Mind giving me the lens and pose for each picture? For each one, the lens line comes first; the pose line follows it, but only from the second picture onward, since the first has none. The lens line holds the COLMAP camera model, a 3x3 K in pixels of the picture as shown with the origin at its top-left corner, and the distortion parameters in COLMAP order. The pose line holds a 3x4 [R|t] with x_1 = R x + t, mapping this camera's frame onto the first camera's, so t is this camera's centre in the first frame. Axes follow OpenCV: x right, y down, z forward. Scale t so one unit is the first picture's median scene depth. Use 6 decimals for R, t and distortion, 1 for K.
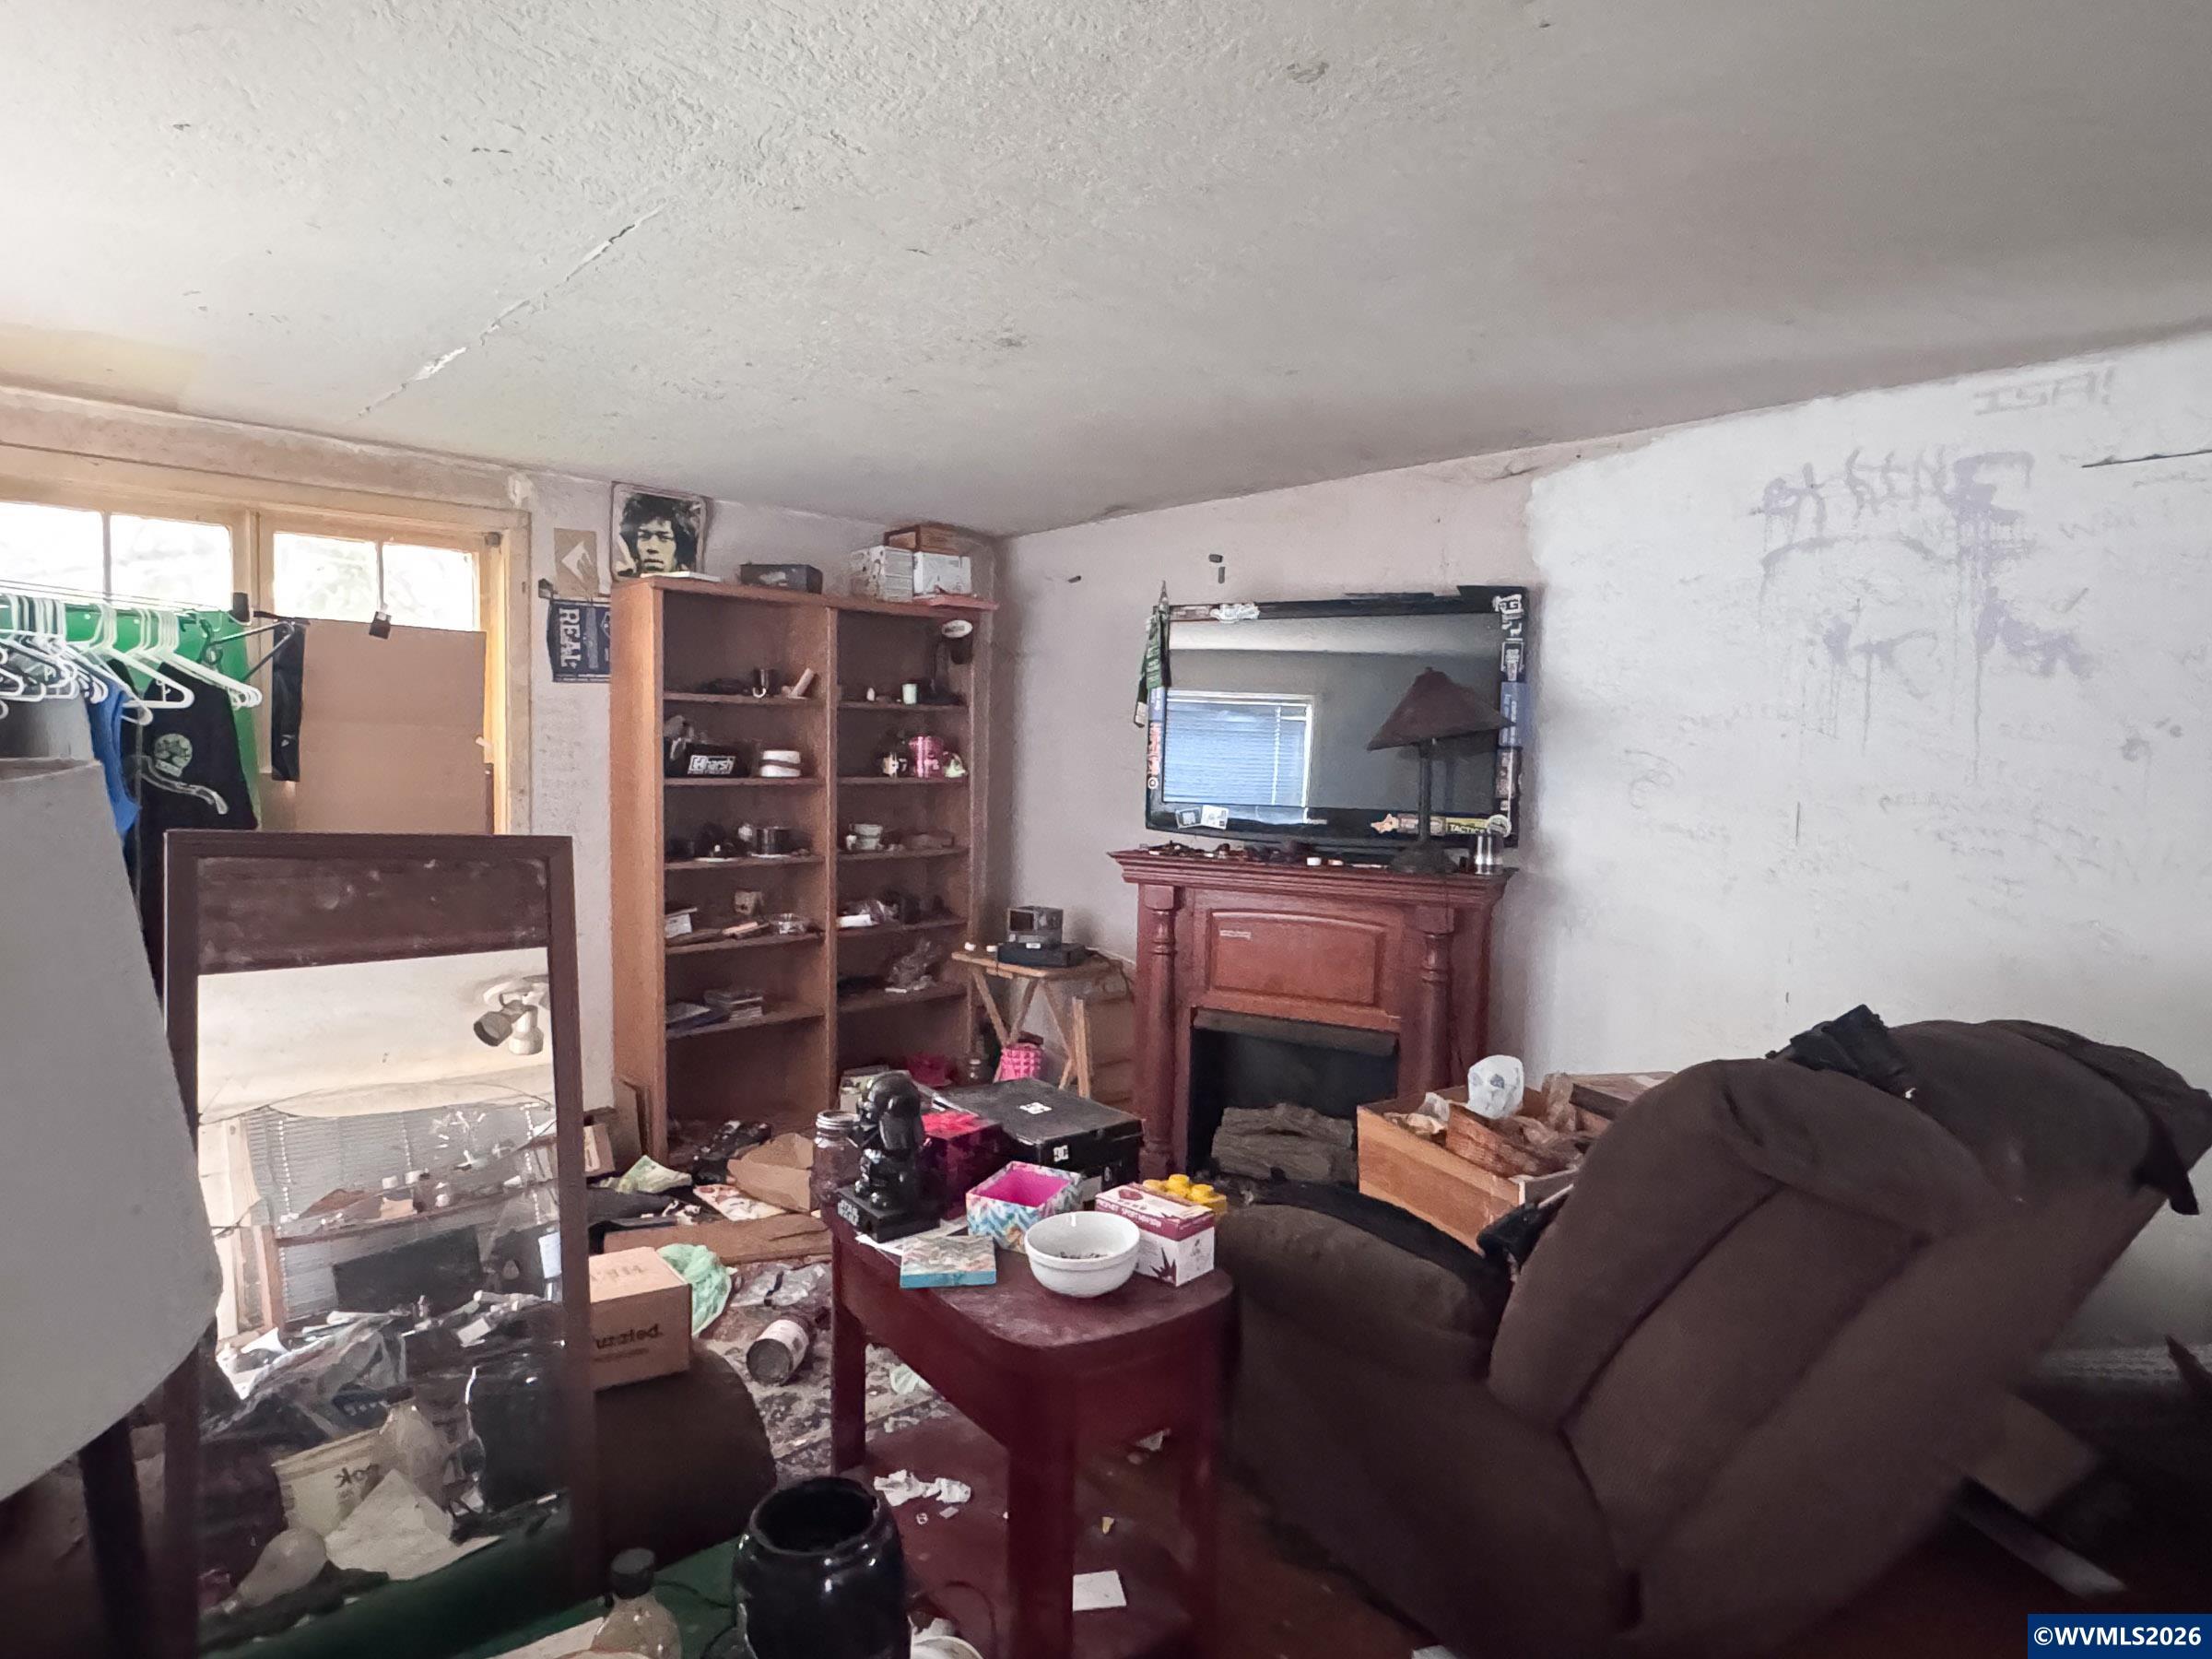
lens RADIAL K [[1265.7, 0, 1106.0], [0, 1265.7, 829.5], [0, 0, 1]] dist [-0.000304, -0.000243]
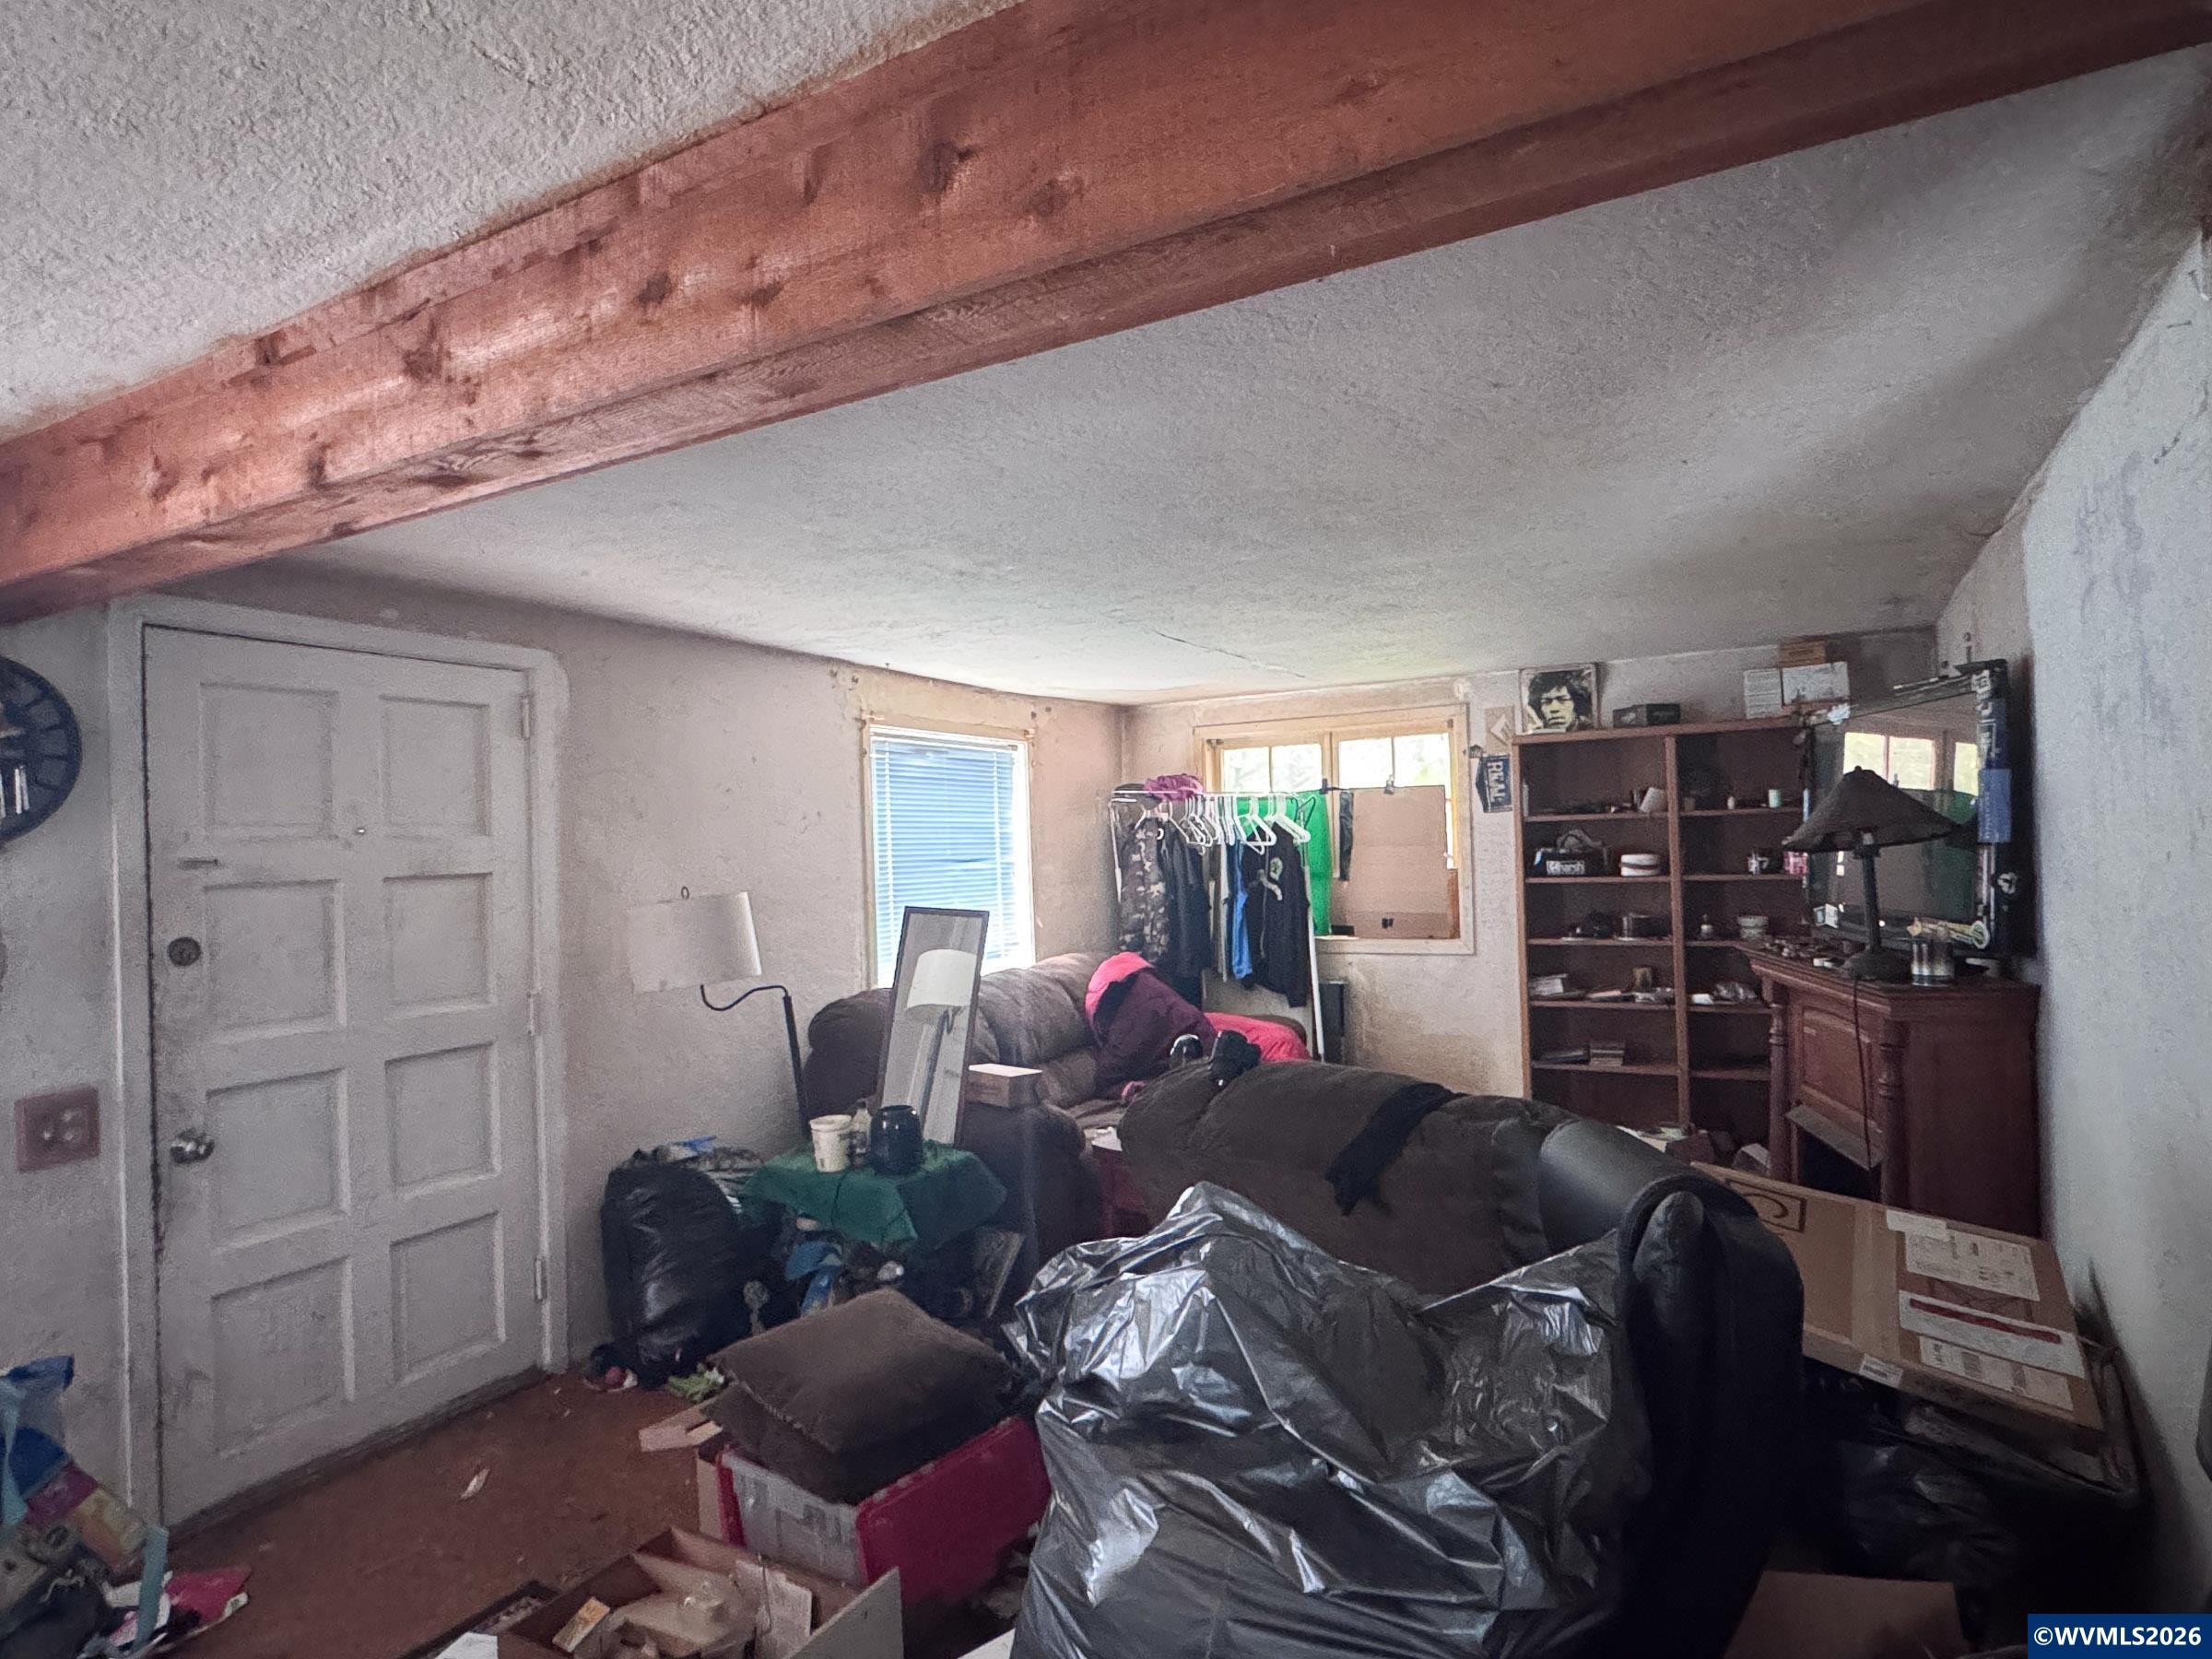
lens RADIAL K [[1231.4, 0, 1095.2], [0, 1231.4, 825.7], [0, 0, 1]] dist [-0.002245, -0.001923]
pose [[0.303443, -0.044011, -0.951833, 0.772010], [-0.020817, 0.998388, -0.052800, -0.016258], [0.952622, 0.035836, 0.302037, 0.132232]]
